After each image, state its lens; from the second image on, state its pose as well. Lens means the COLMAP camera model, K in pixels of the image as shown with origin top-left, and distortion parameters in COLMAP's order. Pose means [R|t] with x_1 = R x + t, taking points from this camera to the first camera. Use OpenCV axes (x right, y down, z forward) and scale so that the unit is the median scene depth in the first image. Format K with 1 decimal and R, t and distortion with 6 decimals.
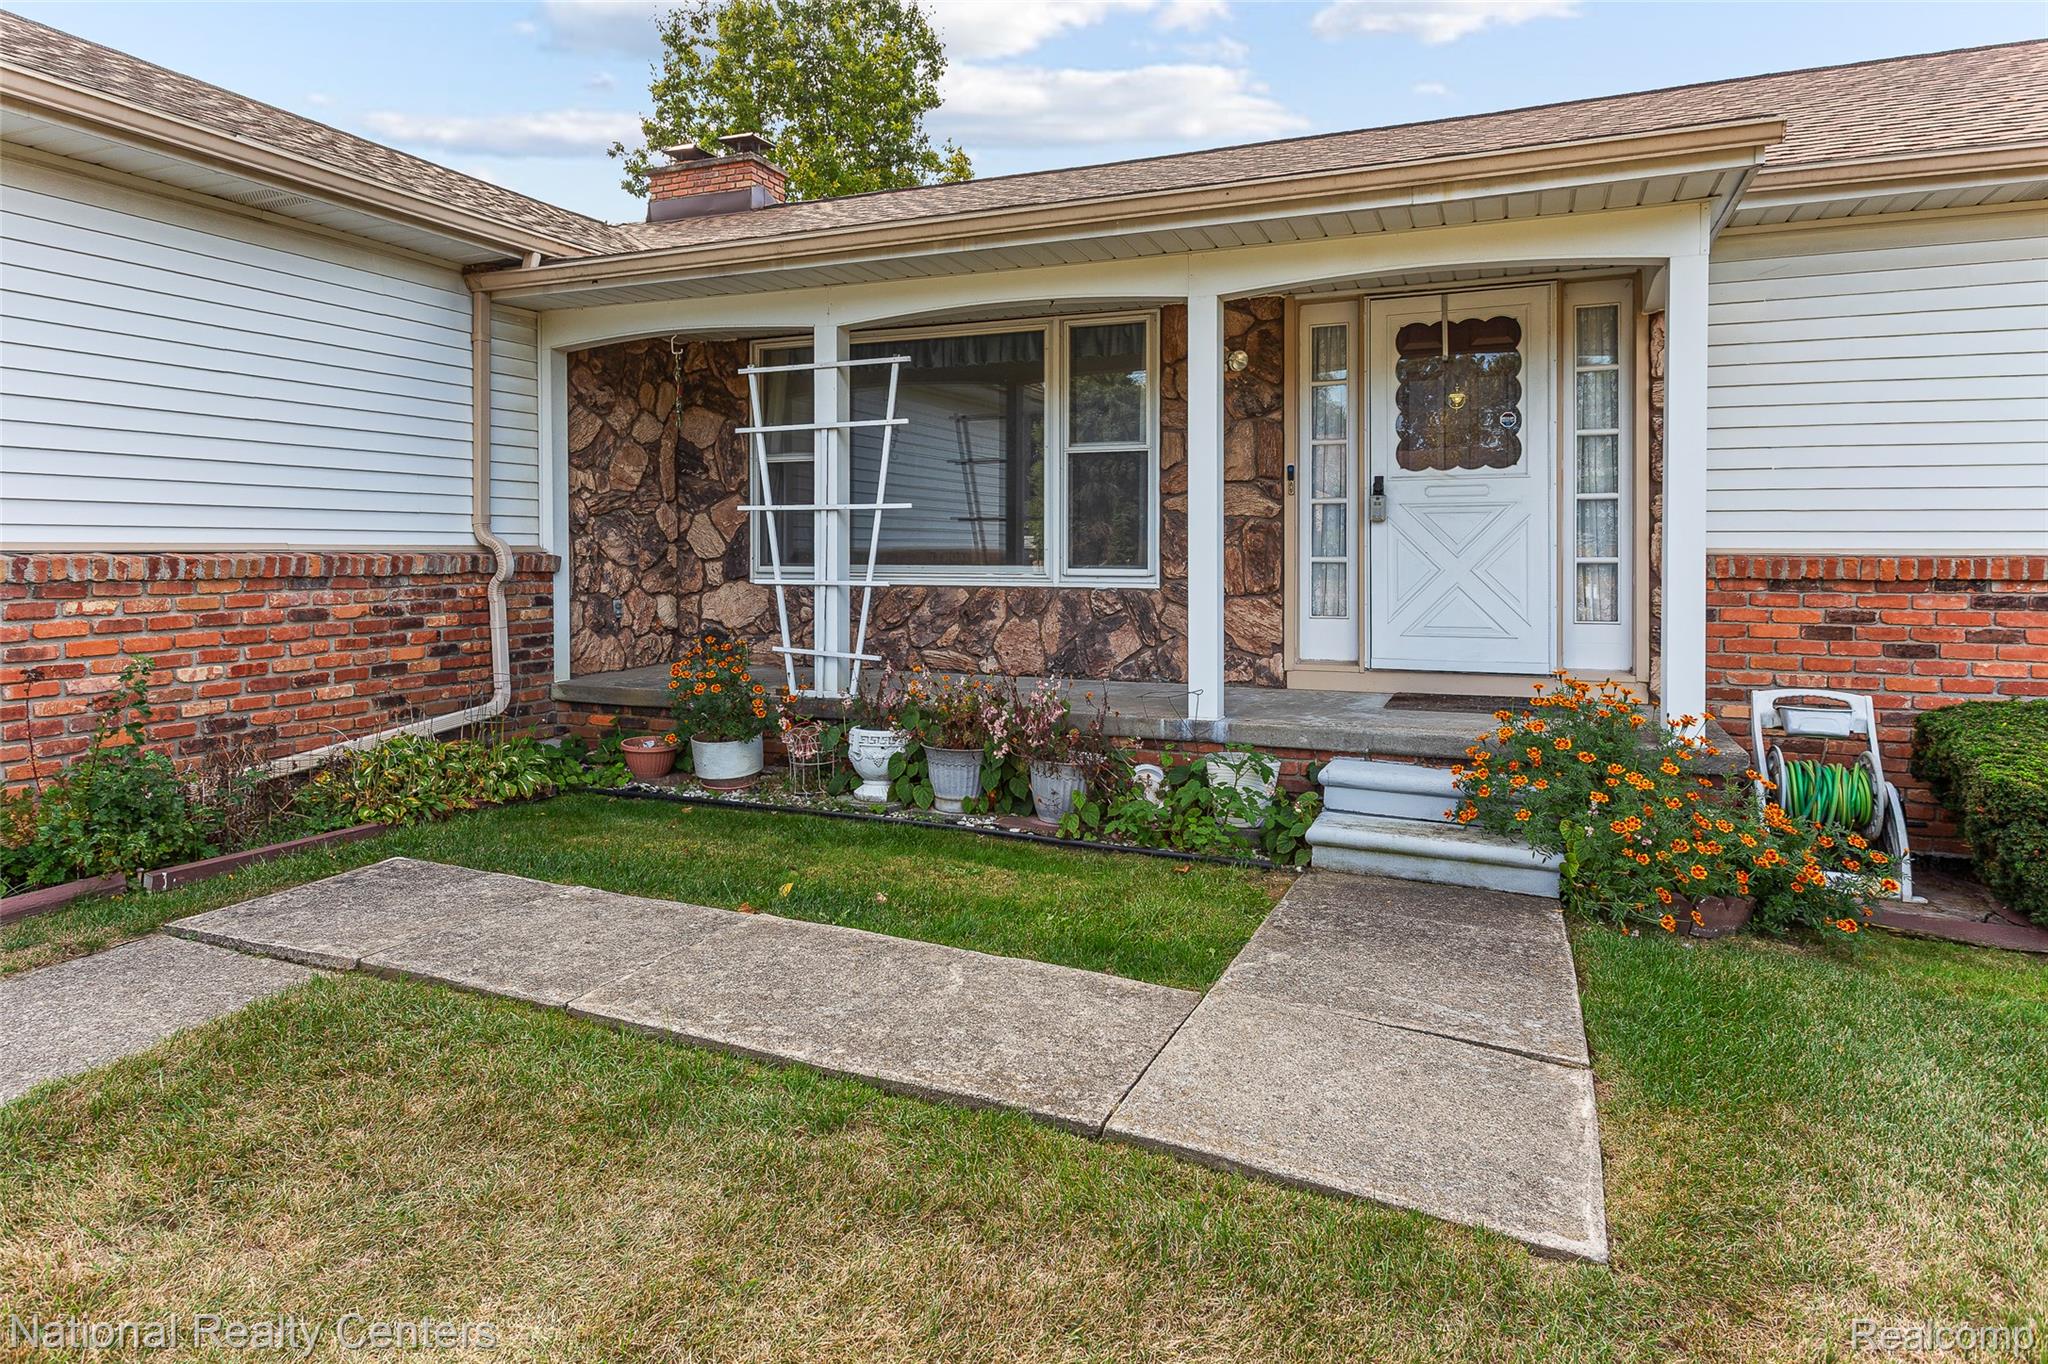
lens RADIAL K [[1221.6, 0, 1021.4], [0, 1221.6, 598.9], [0, 0, 1]] dist [0.027220, -0.000649]
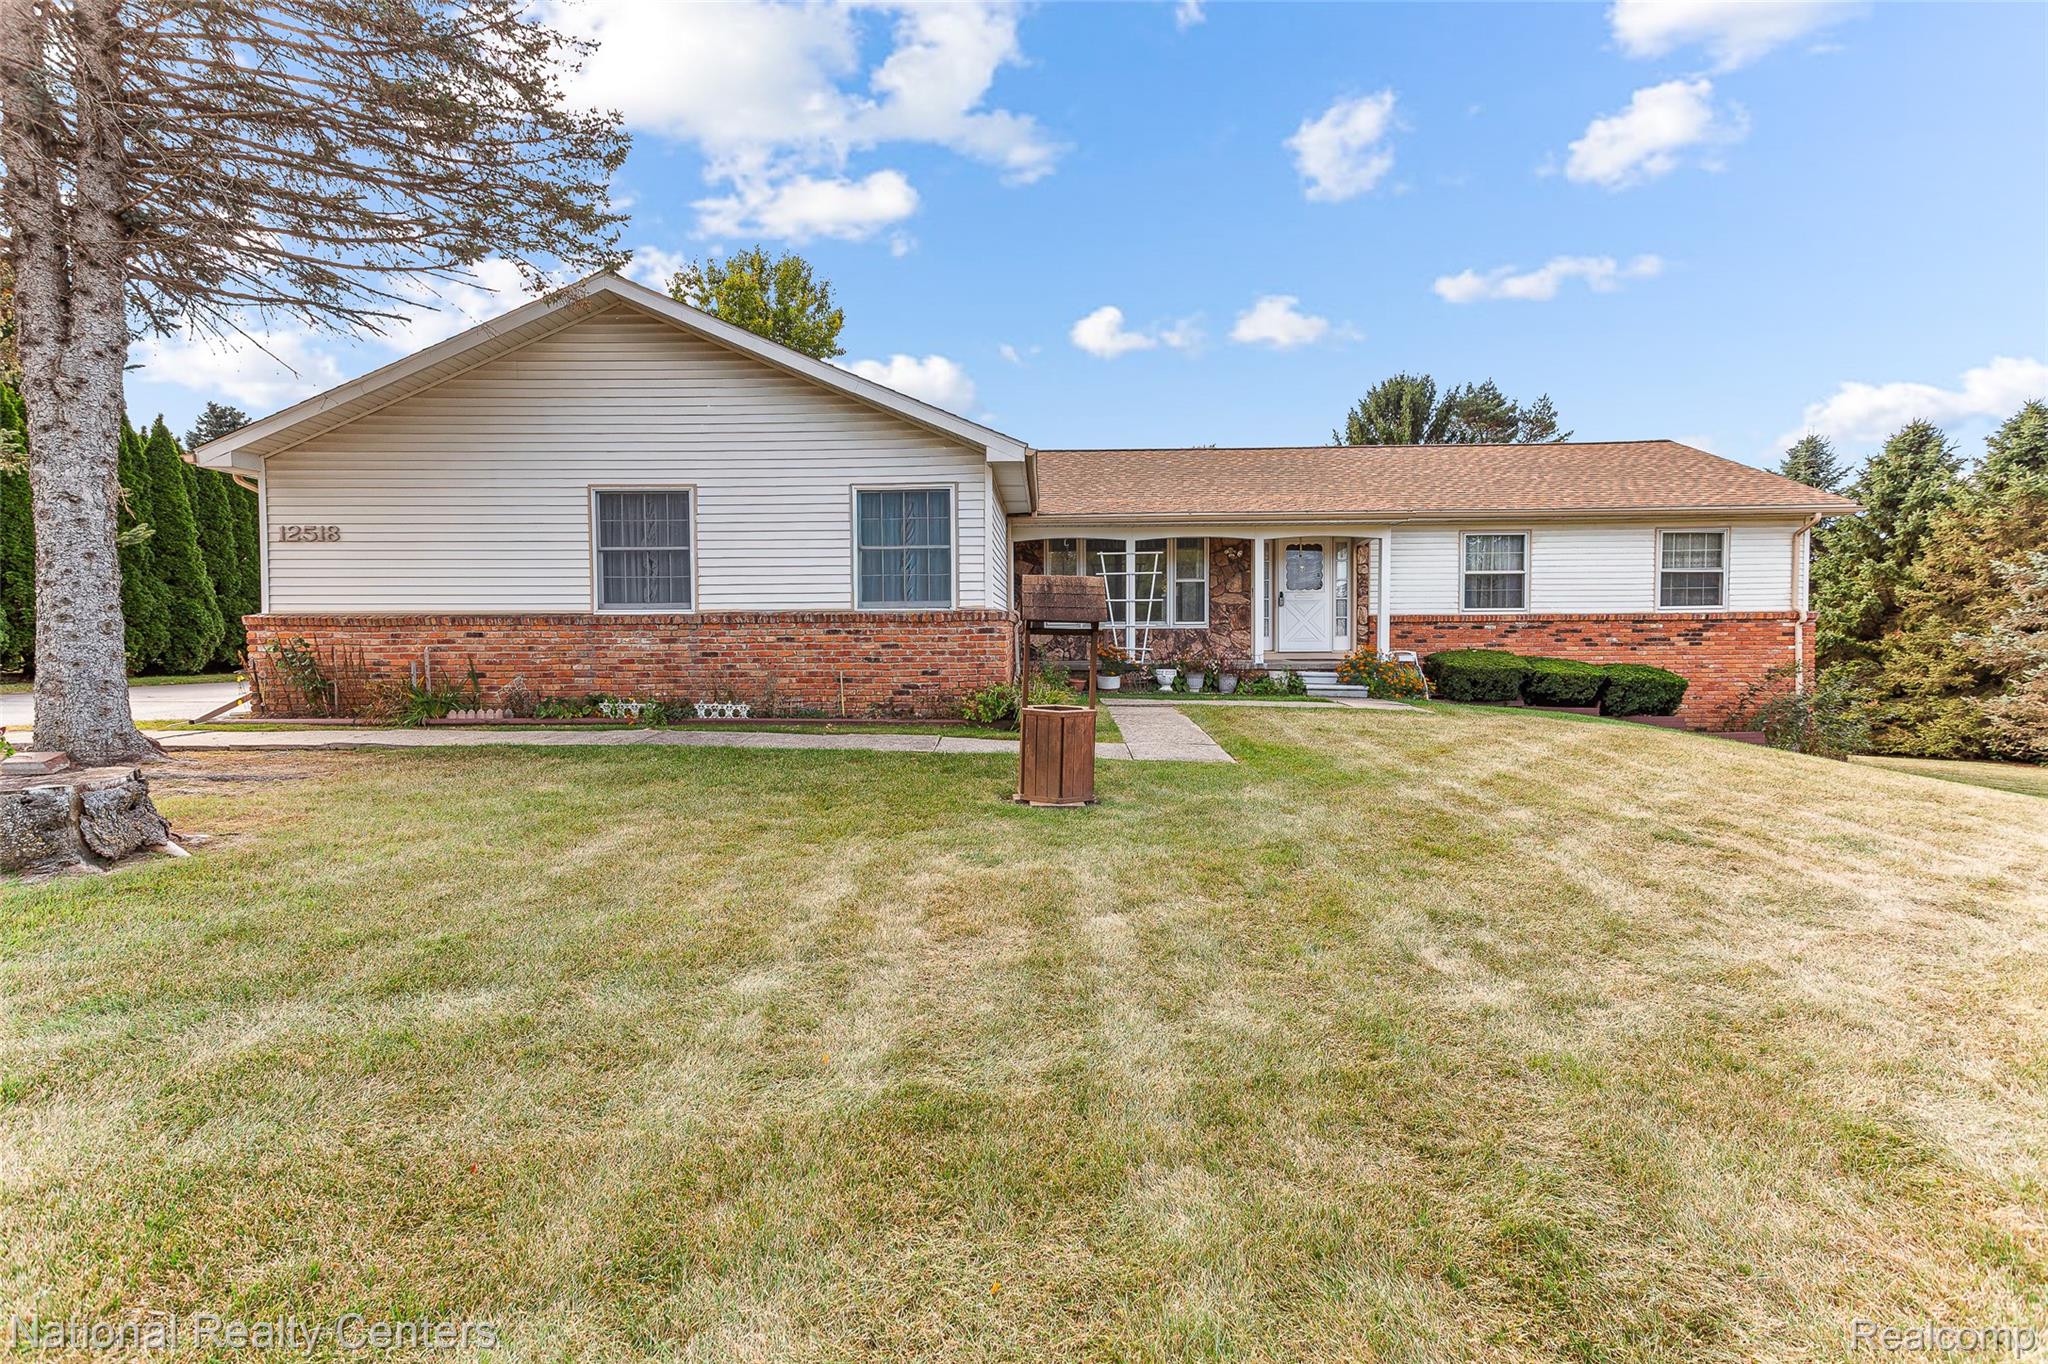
lens RADIAL K [[1040.8, 0, 989.0], [0, 1040.8, 679.9], [0, 0, 1]] dist [0.031667, 0.001352]
pose [[0.933029, -0.021384, 0.359166, -1.332939], [0.020722, 0.999769, 0.005693, 0.093980], [-0.359205, 0.002131, 0.933256, -1.205314]]
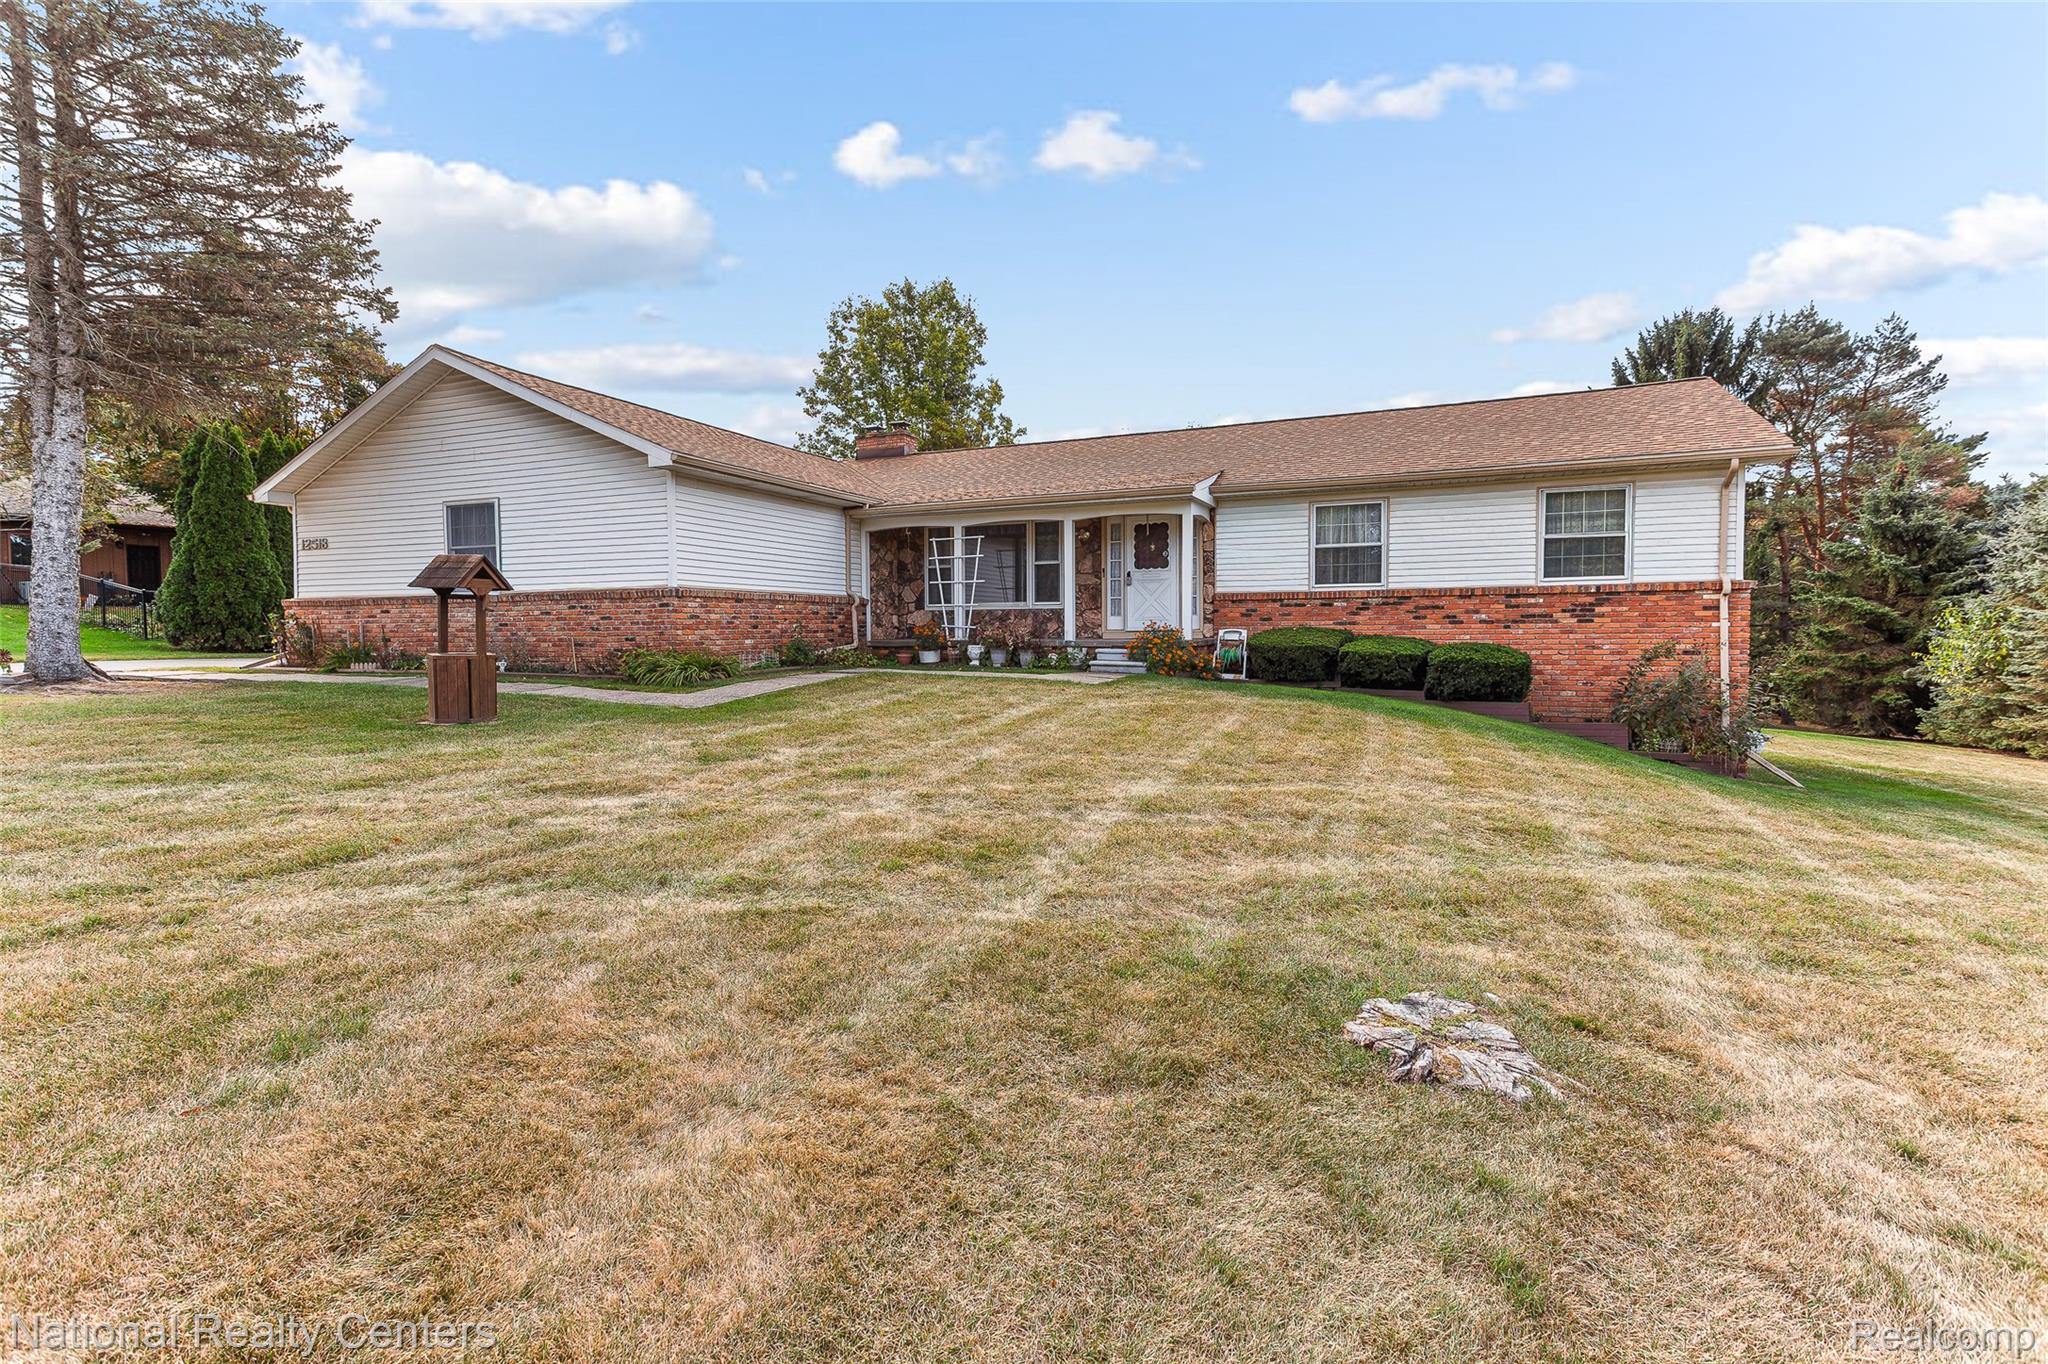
lens RADIAL K [[1040.8, 0, 989.0], [0, 1040.8, 679.9], [0, 0, 1]] dist [0.031667, 0.001352]
pose [[0.998683, -0.002265, -0.051256, 0.060431], [0.002296, 0.999997, 0.000546, 0.175197], [0.051254, -0.000663, 0.998685, -1.676147]]
